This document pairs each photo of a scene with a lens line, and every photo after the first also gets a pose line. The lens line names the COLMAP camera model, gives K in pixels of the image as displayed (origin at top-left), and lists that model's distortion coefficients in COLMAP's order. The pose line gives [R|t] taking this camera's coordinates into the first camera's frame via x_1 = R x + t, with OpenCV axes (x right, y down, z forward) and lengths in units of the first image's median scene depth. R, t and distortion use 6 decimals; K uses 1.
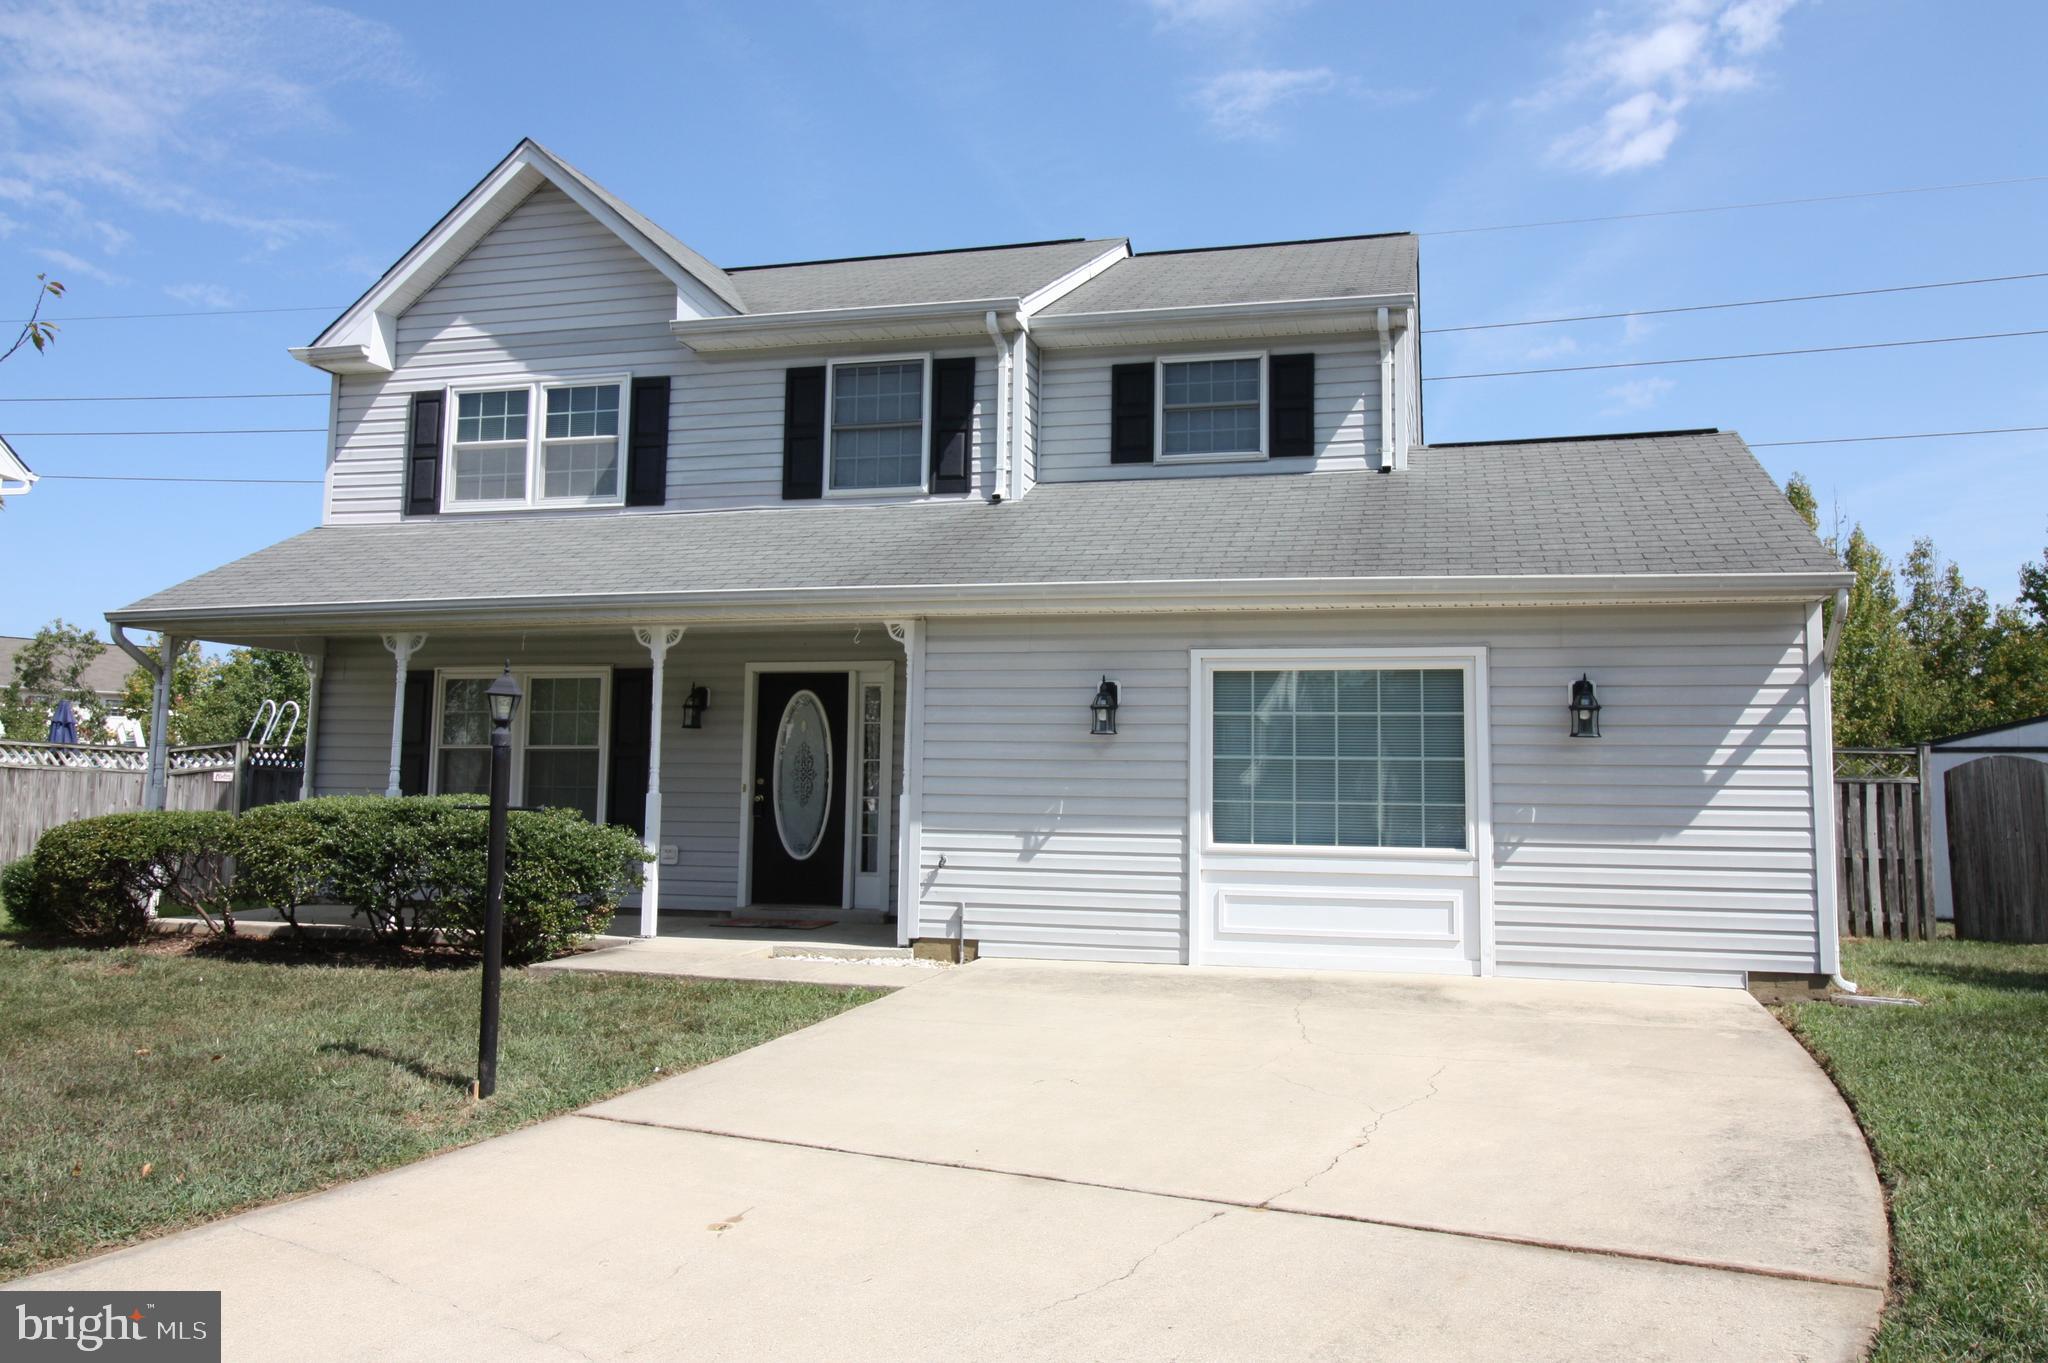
lens RADIAL K [[1539.1, 0, 1026.8], [0, 1539.1, 670.5], [0, 0, 1]] dist [-0.002808, -0.003358]
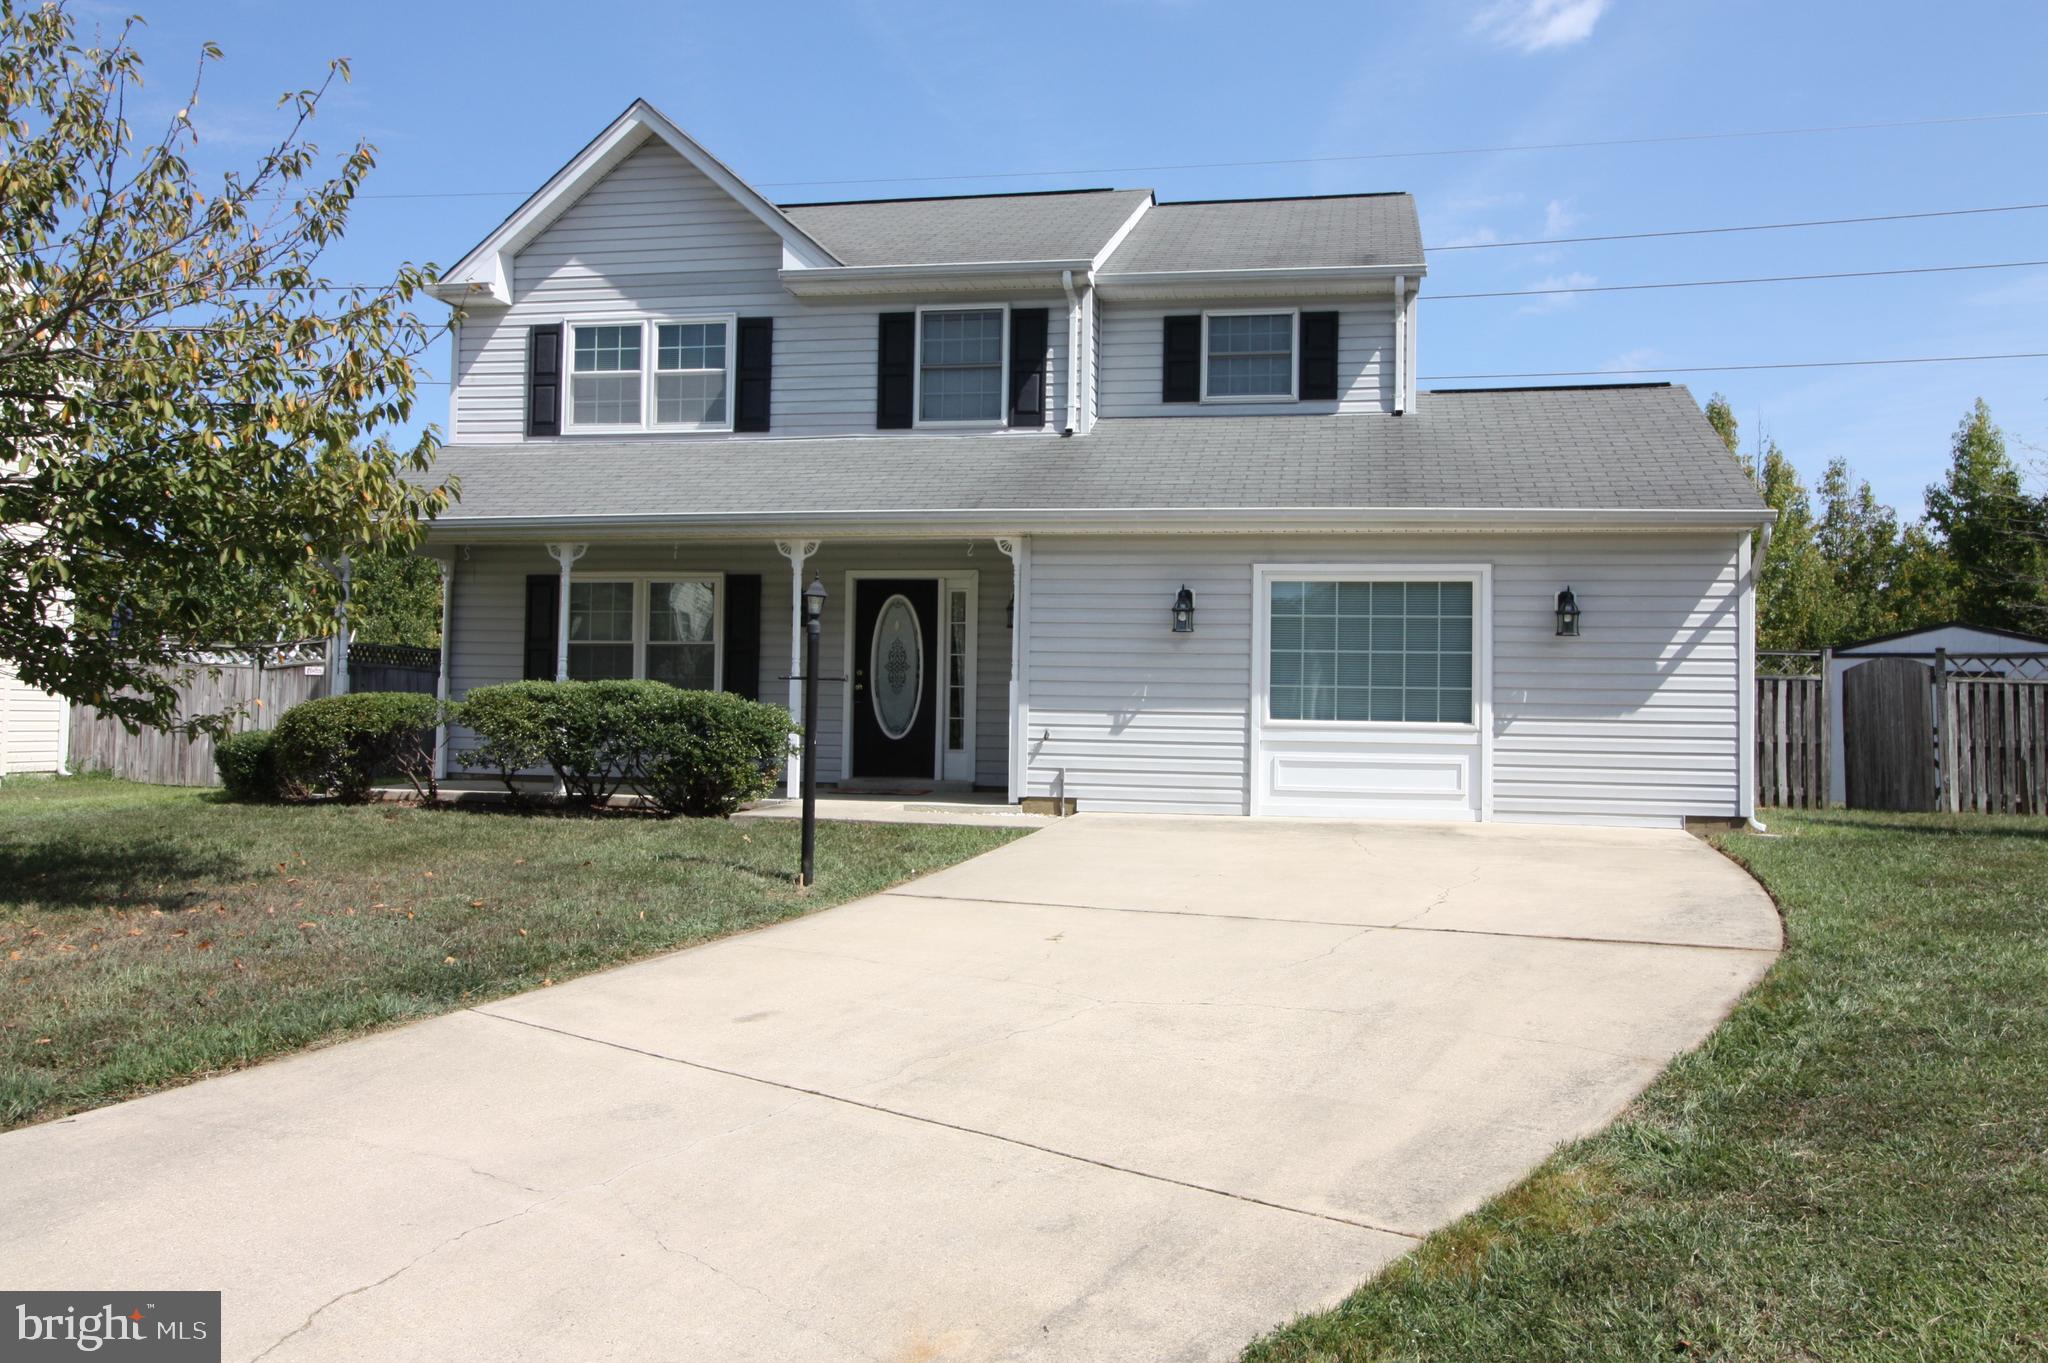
lens RADIAL K [[1622.5, 0, 1020.5], [0, 1622.5, 687.5], [0, 0, 1]] dist [-0.001718, -0.004207]
pose [[0.998048, 0.003854, 0.062331, -0.136059], [-0.008081, 0.997673, 0.067707, -0.001056], [-0.061925, -0.068078, 0.995756, -0.247559]]
